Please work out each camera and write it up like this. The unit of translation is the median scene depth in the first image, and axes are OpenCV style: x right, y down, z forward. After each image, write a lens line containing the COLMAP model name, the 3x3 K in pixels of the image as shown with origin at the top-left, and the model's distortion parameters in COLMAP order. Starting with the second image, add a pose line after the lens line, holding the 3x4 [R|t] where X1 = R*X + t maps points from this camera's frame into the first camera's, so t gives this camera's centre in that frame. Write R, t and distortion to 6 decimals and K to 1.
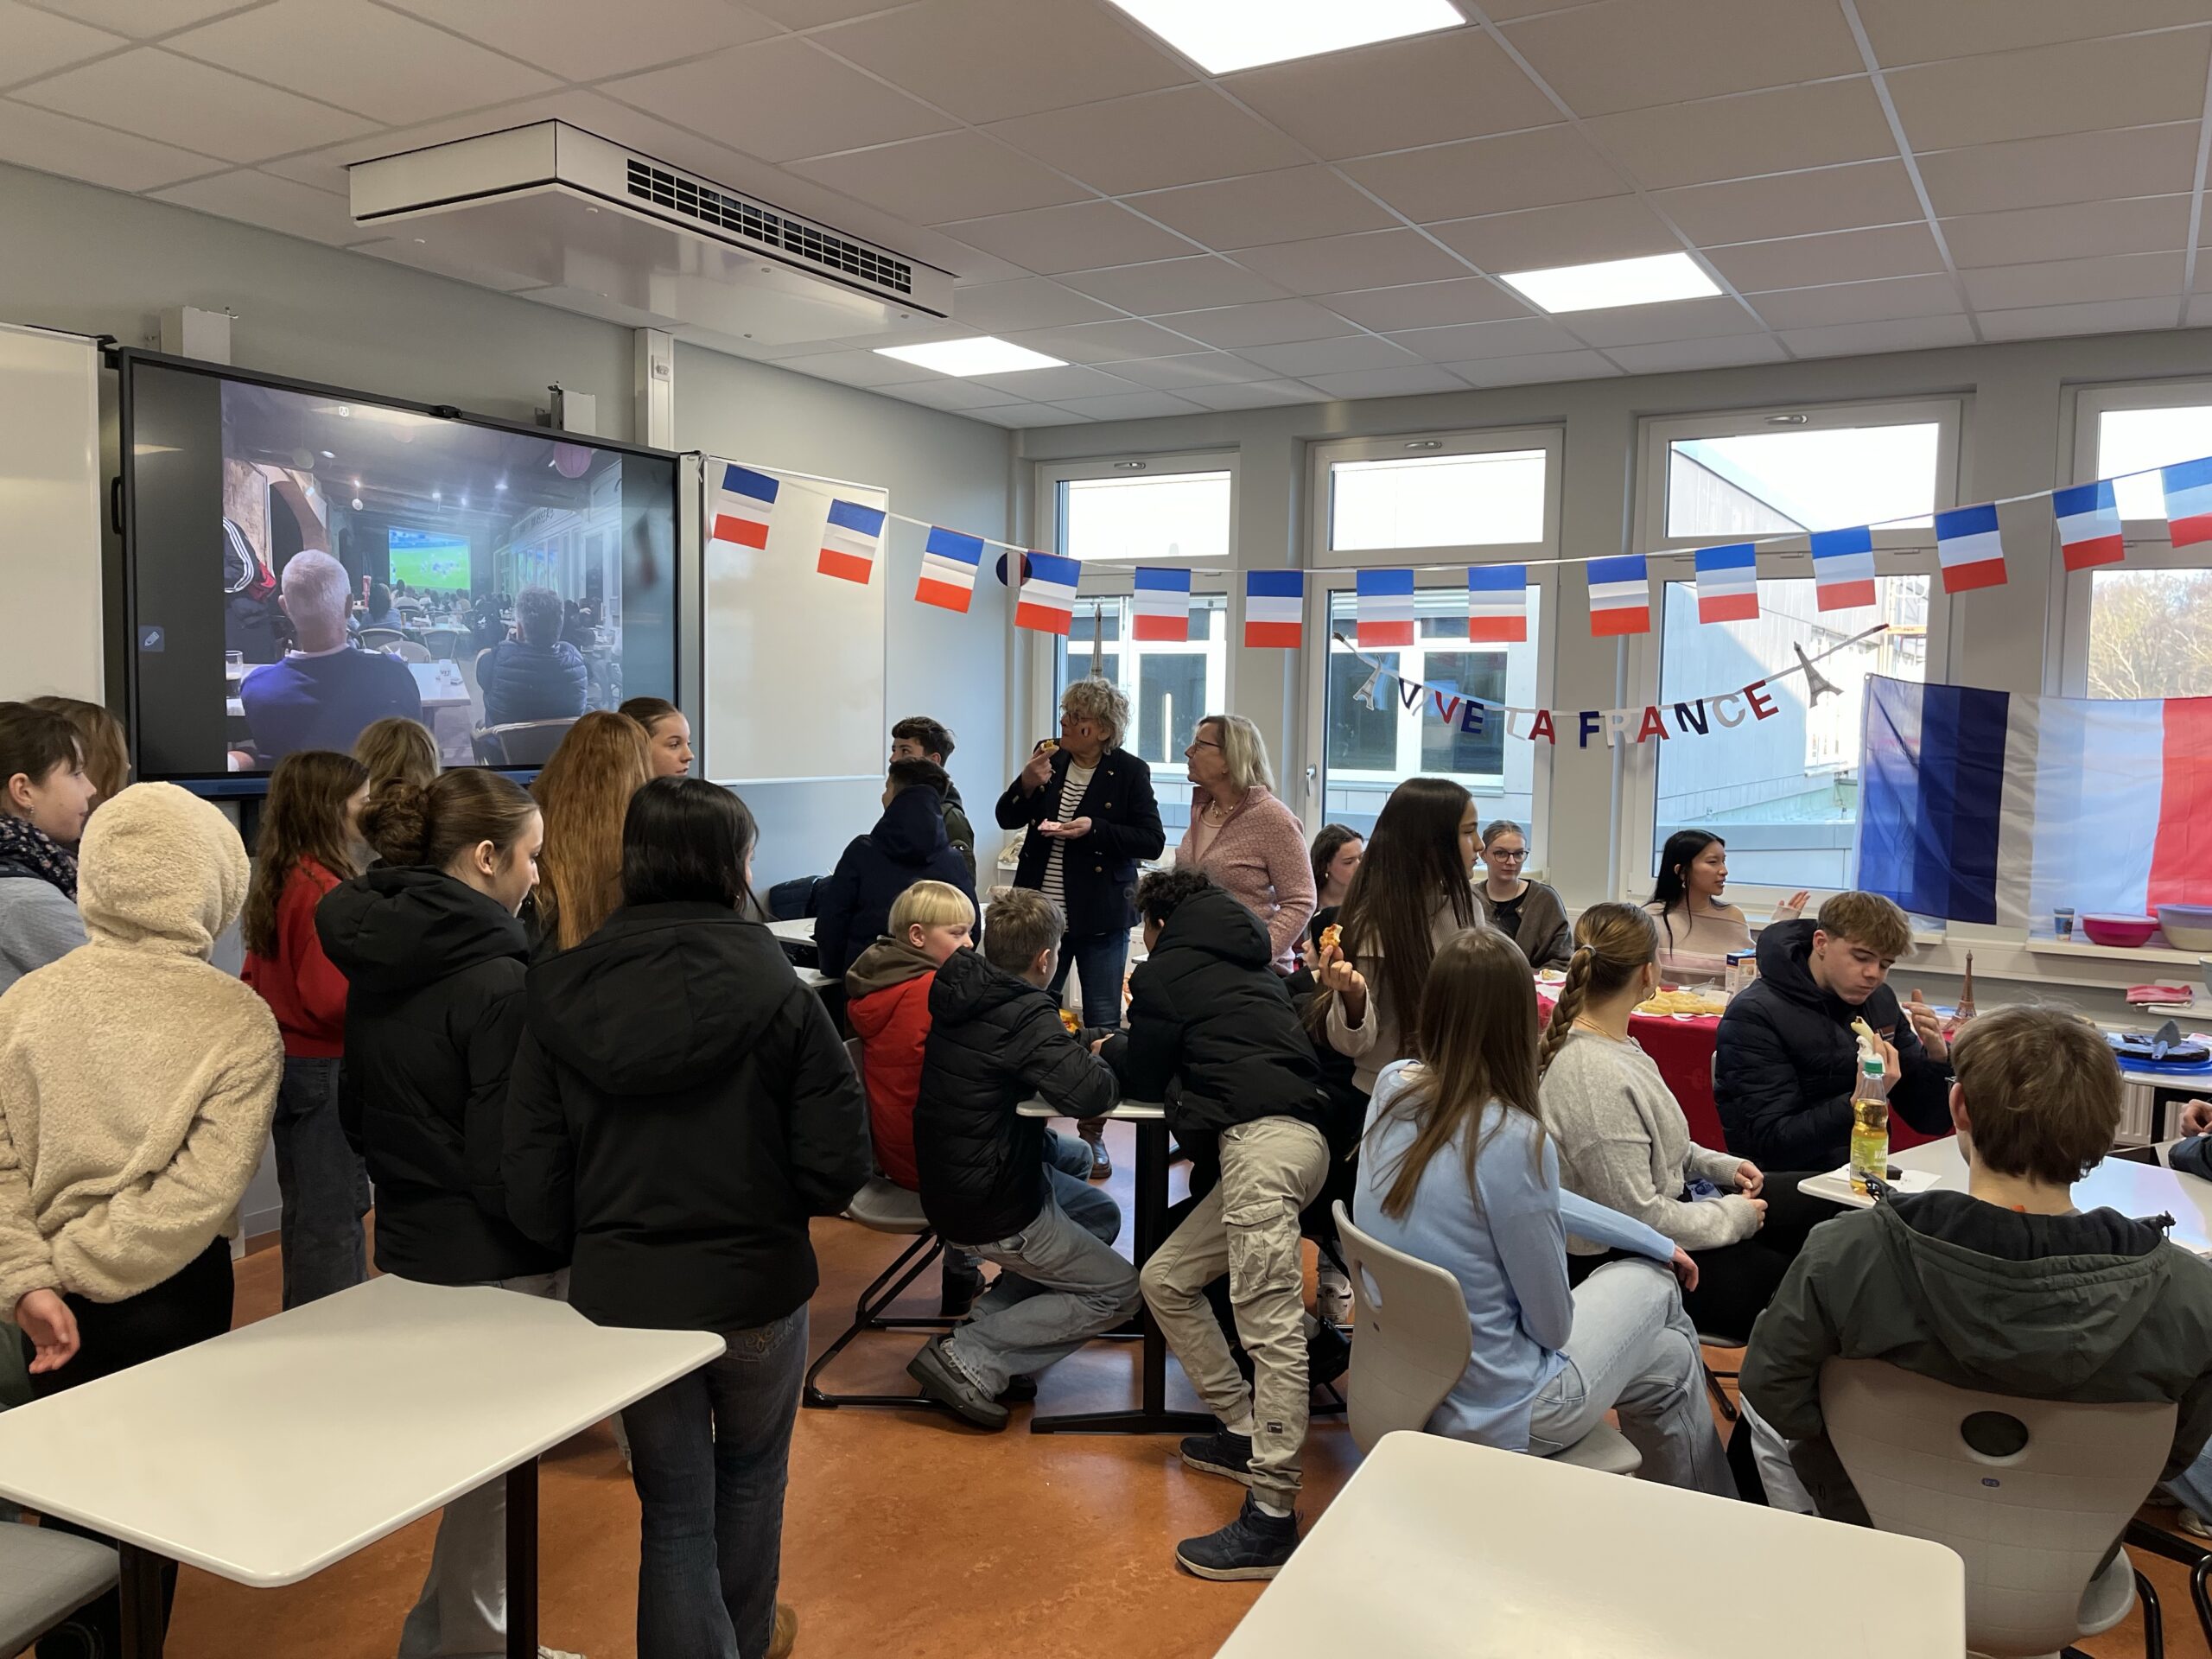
lens RADIAL K [[1692.7, 0, 1108.9], [0, 1692.7, 827.8], [0, 0, 1]] dist [0.012114, -0.009465]
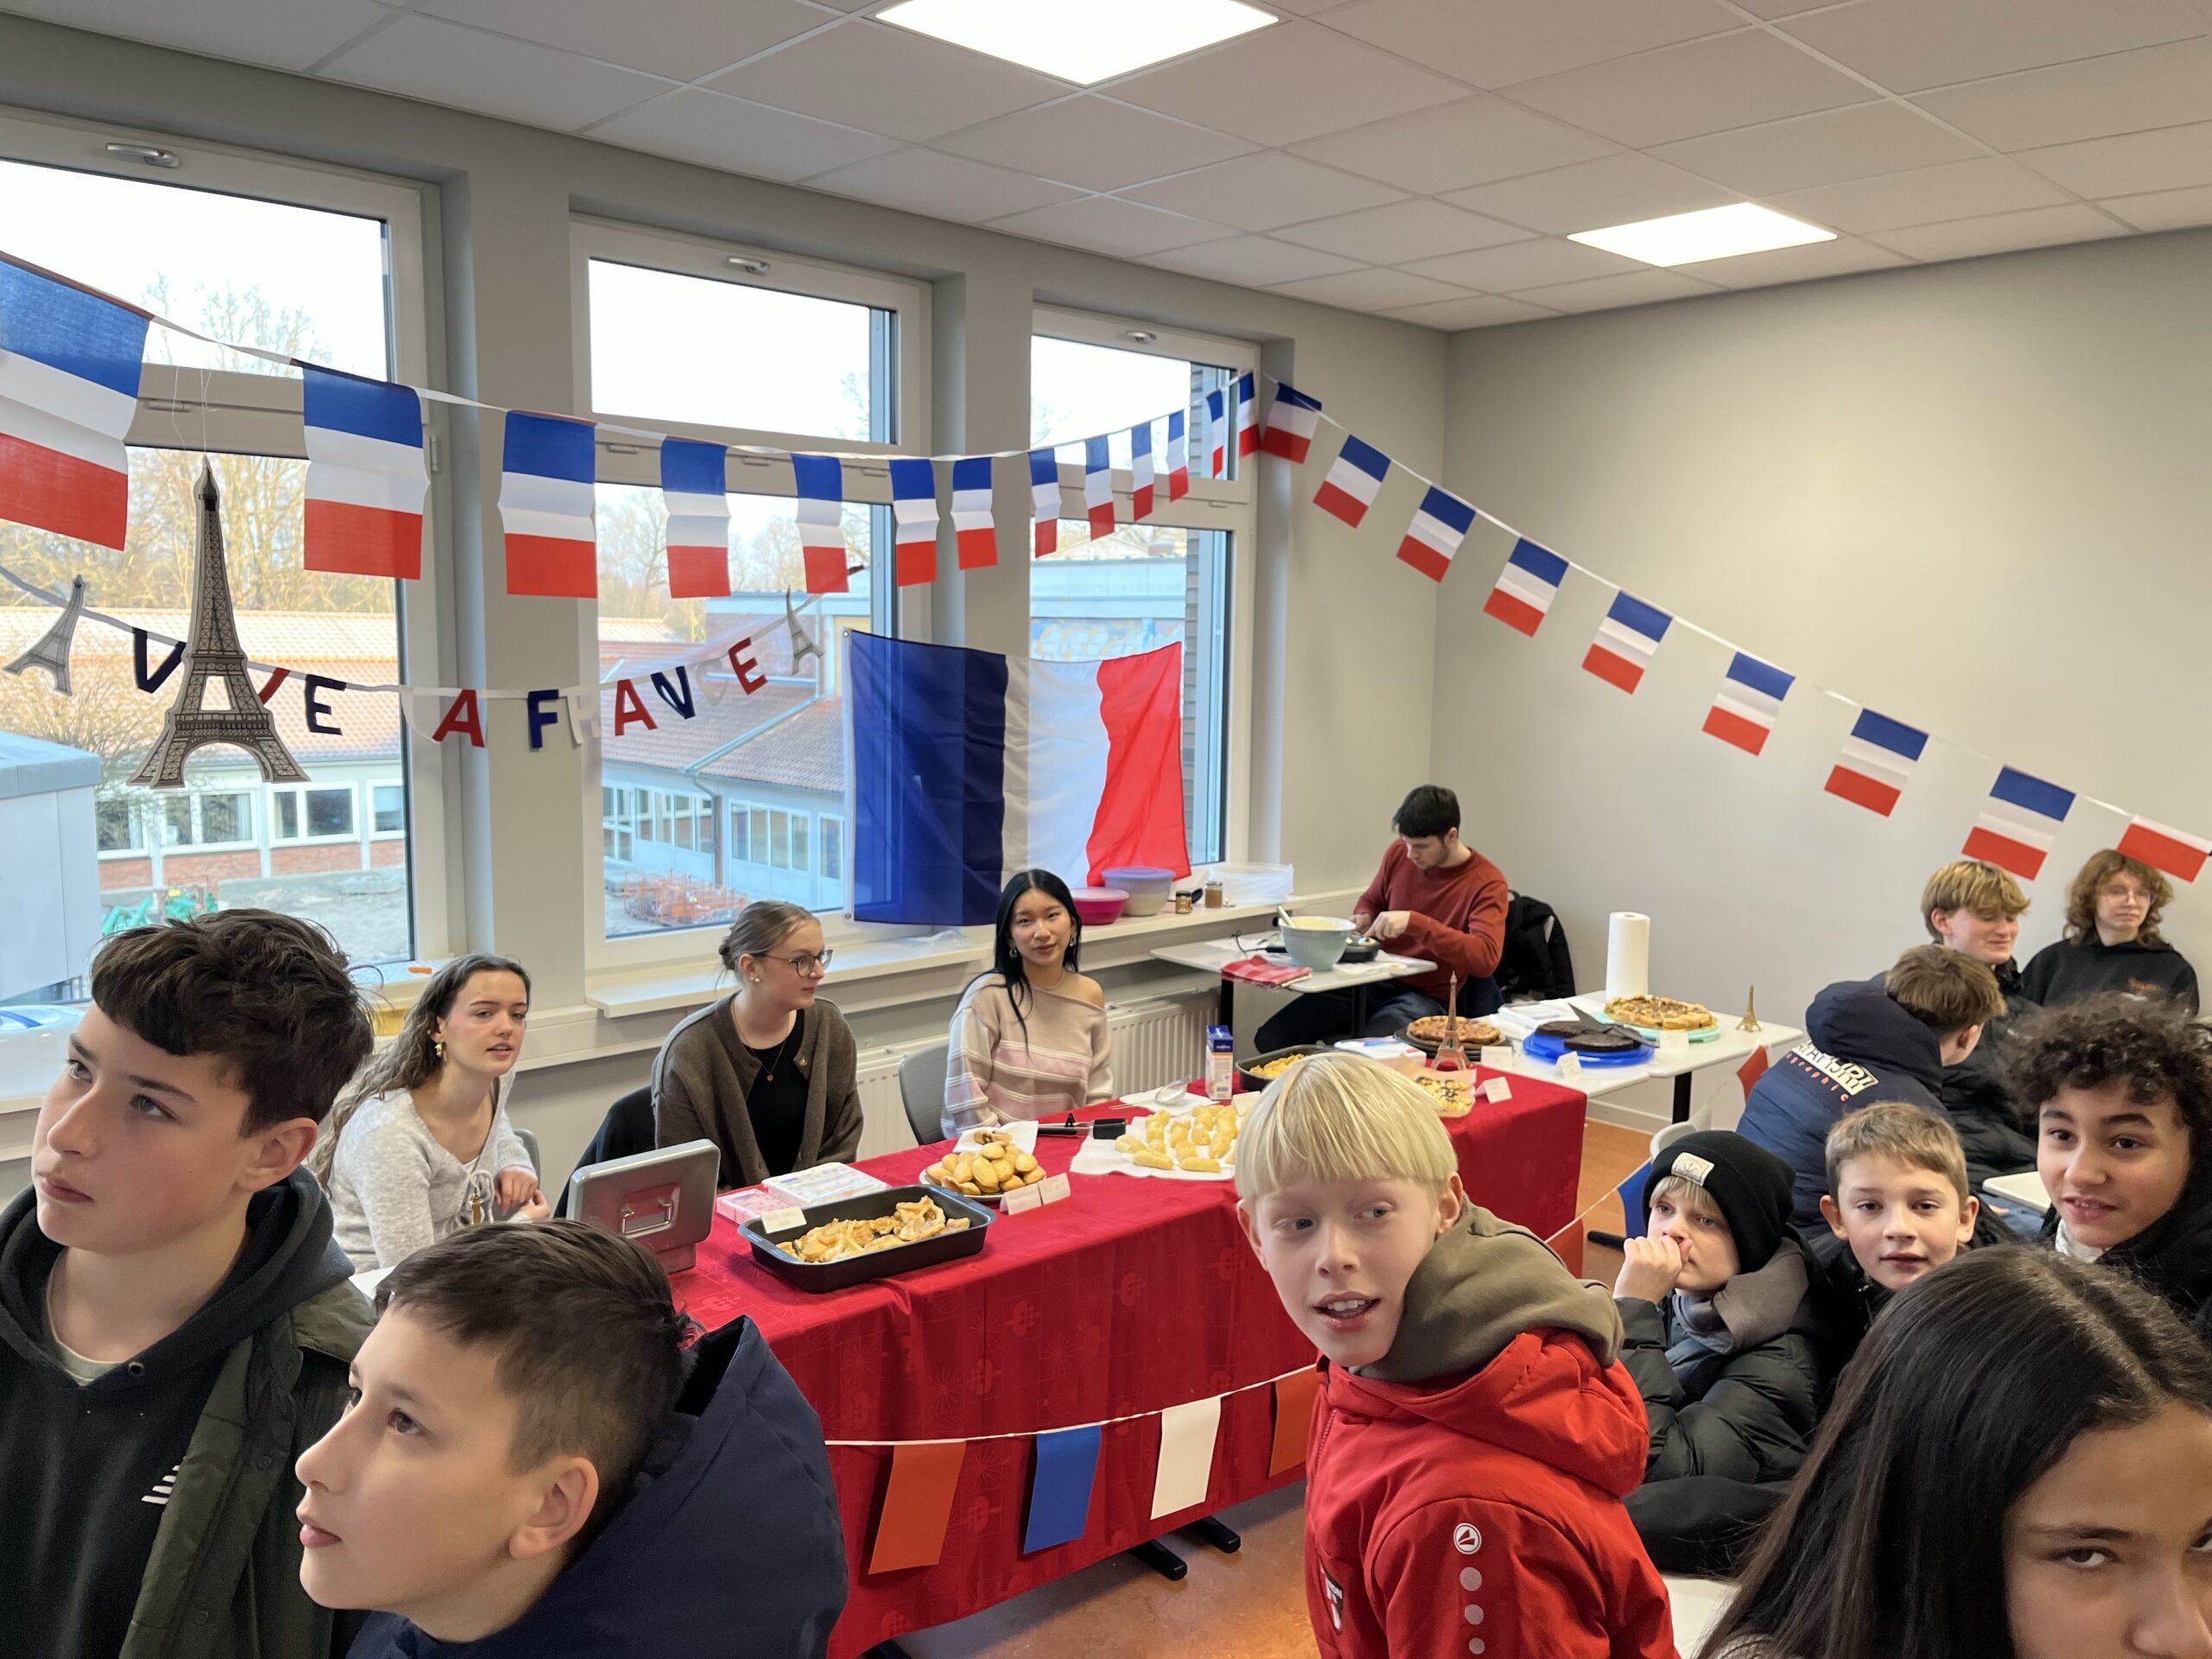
lens RADIAL K [[1692.7, 0, 1108.8], [0, 1692.7, 837.1], [0, 0, 1]] dist [0.012114, -0.009465]
pose [[0.266501, -0.134597, 0.954390, -0.267744], [0.050160, 0.990796, 0.125725, -0.086973], [-0.962528, 0.014367, 0.270800, 0.669692]]
